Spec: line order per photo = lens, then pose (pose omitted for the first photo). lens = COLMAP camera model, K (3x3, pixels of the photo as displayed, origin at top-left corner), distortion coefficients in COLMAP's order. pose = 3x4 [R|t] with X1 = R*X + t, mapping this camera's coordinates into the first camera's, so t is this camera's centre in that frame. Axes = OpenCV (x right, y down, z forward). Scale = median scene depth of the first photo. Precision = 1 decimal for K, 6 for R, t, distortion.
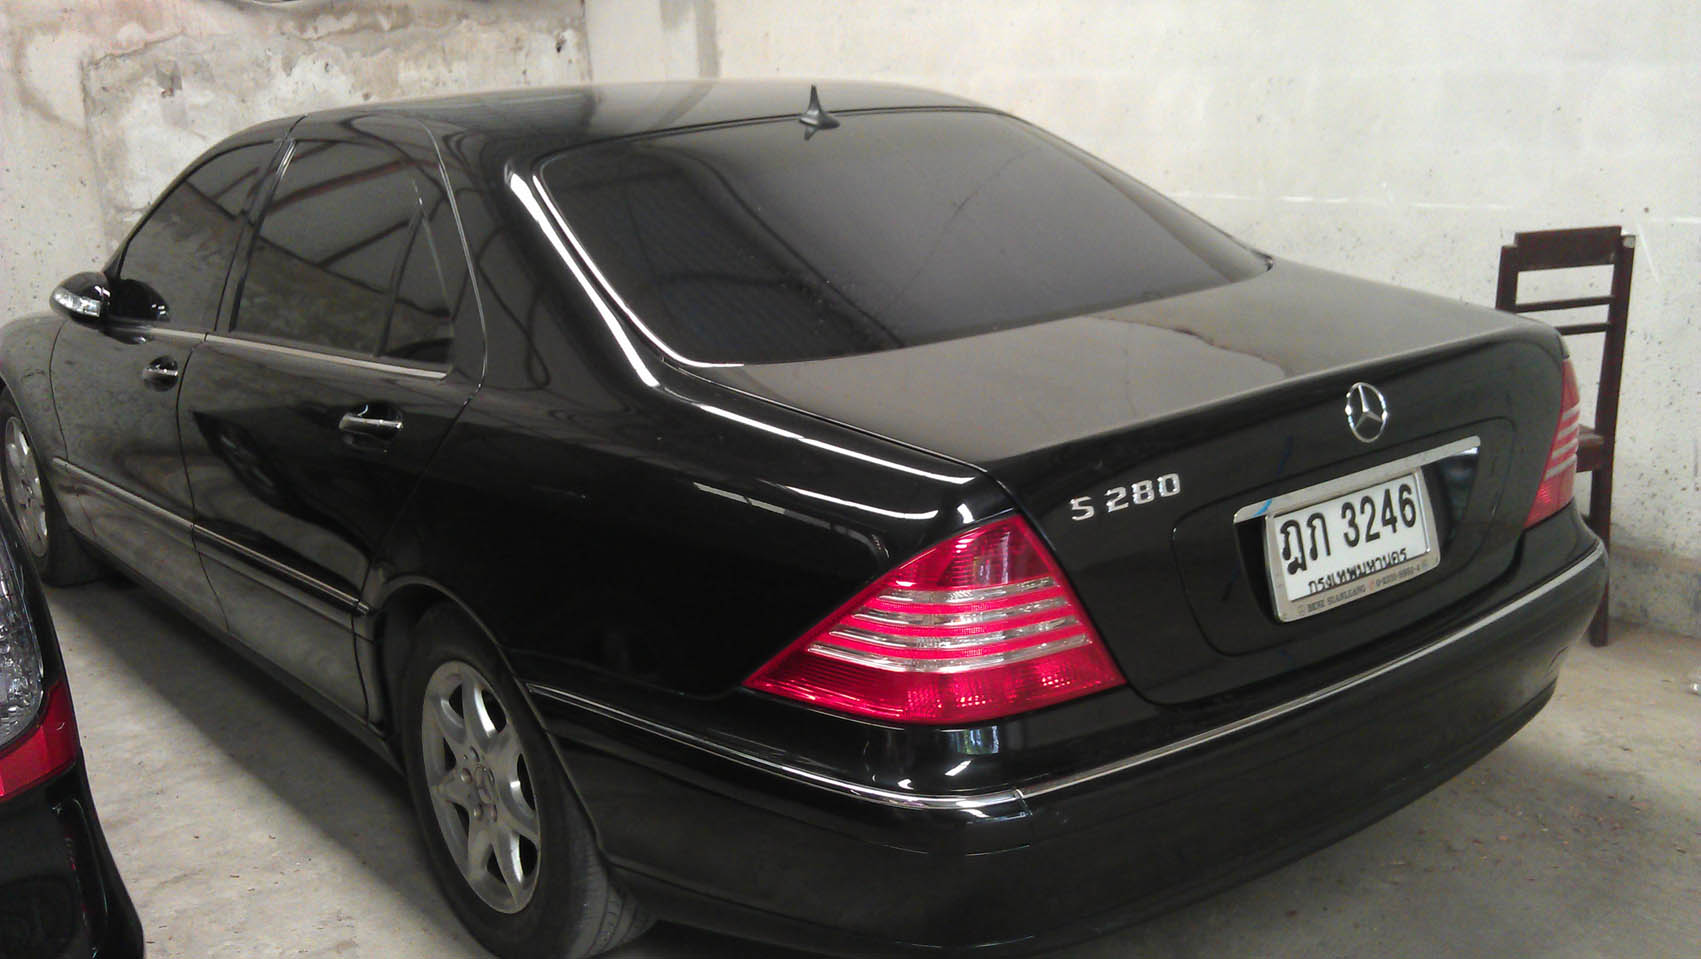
lens RADIAL K [[1724.0, 0, 850.5], [0, 1724.0, 479.5], [0, 0, 1]] dist [0.065308, -0.356931]
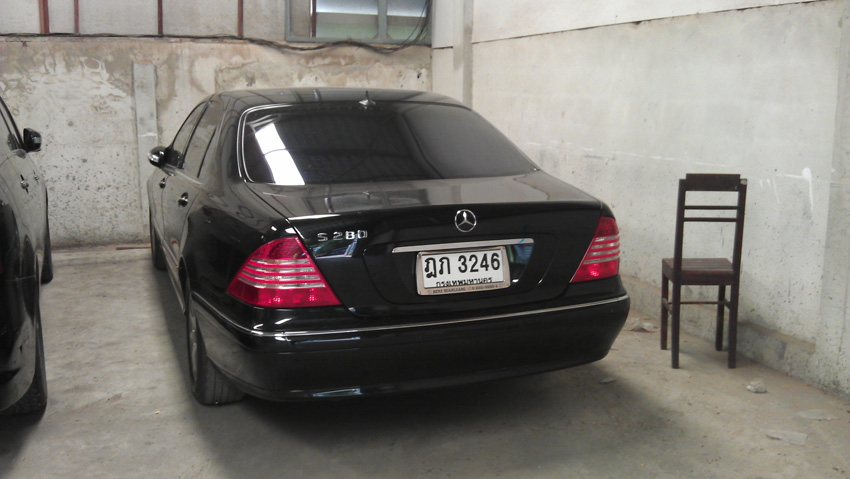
lens RADIAL K [[861.5, 0, 425.0], [0, 861.5, 239.5], [0, 0, 1]] dist [0.065308, -0.356931]
pose [[0.948322, 0.106240, -0.298997, 0.401413], [-0.124966, 0.991178, -0.044163, 0.034817], [0.291667, 0.079245, 0.953232, -0.166759]]
